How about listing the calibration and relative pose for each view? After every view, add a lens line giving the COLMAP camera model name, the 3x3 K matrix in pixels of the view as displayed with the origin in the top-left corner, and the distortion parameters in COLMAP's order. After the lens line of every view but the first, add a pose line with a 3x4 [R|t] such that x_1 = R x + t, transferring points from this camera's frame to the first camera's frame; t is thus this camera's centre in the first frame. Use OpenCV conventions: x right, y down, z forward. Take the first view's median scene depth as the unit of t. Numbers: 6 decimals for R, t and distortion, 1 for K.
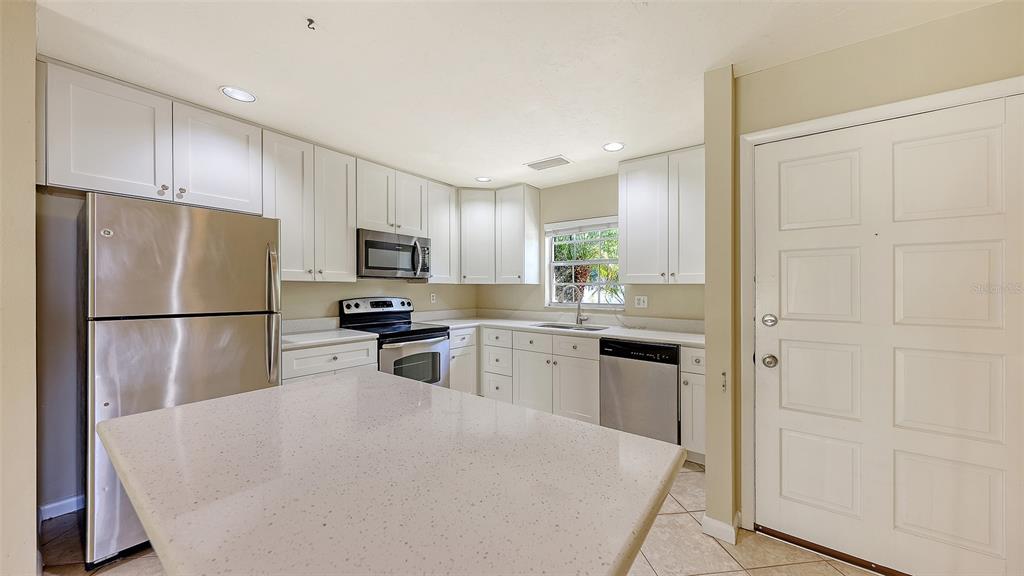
lens RADIAL K [[357.1, 0, 513.5], [0, 357.1, 289.8], [0, 0, 1]] dist [0.006148, -0.001040]
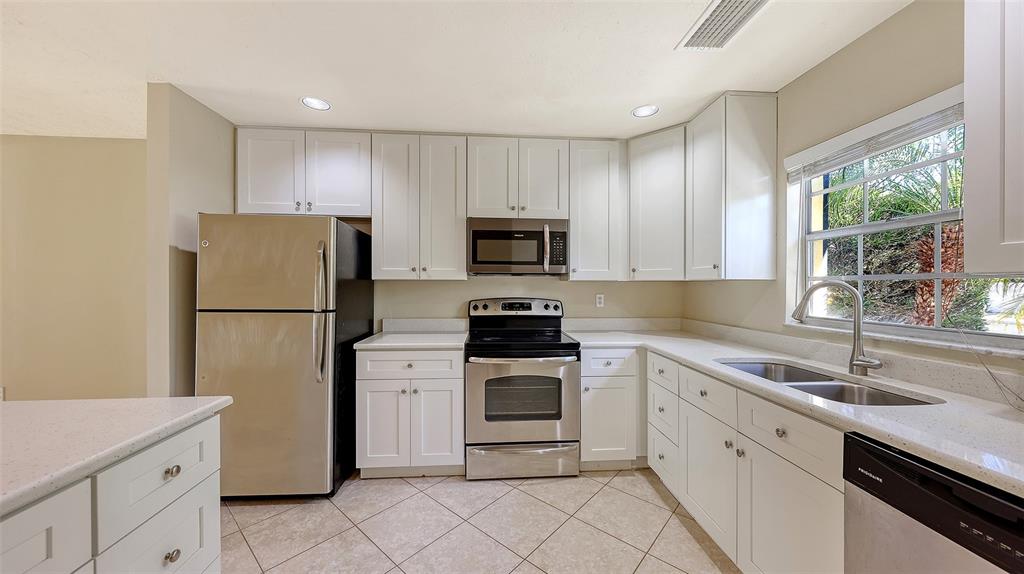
lens RADIAL K [[357.1, 0, 512.5], [0, 357.1, 288.1], [0, 0, 1]] dist [0.006148, -0.001040]
pose [[0.657728, 0.002417, -0.753252, 0.249915], [-0.004452, 0.999990, -0.000679, -0.001483], [0.753243, 0.003800, 0.657732, 0.452053]]
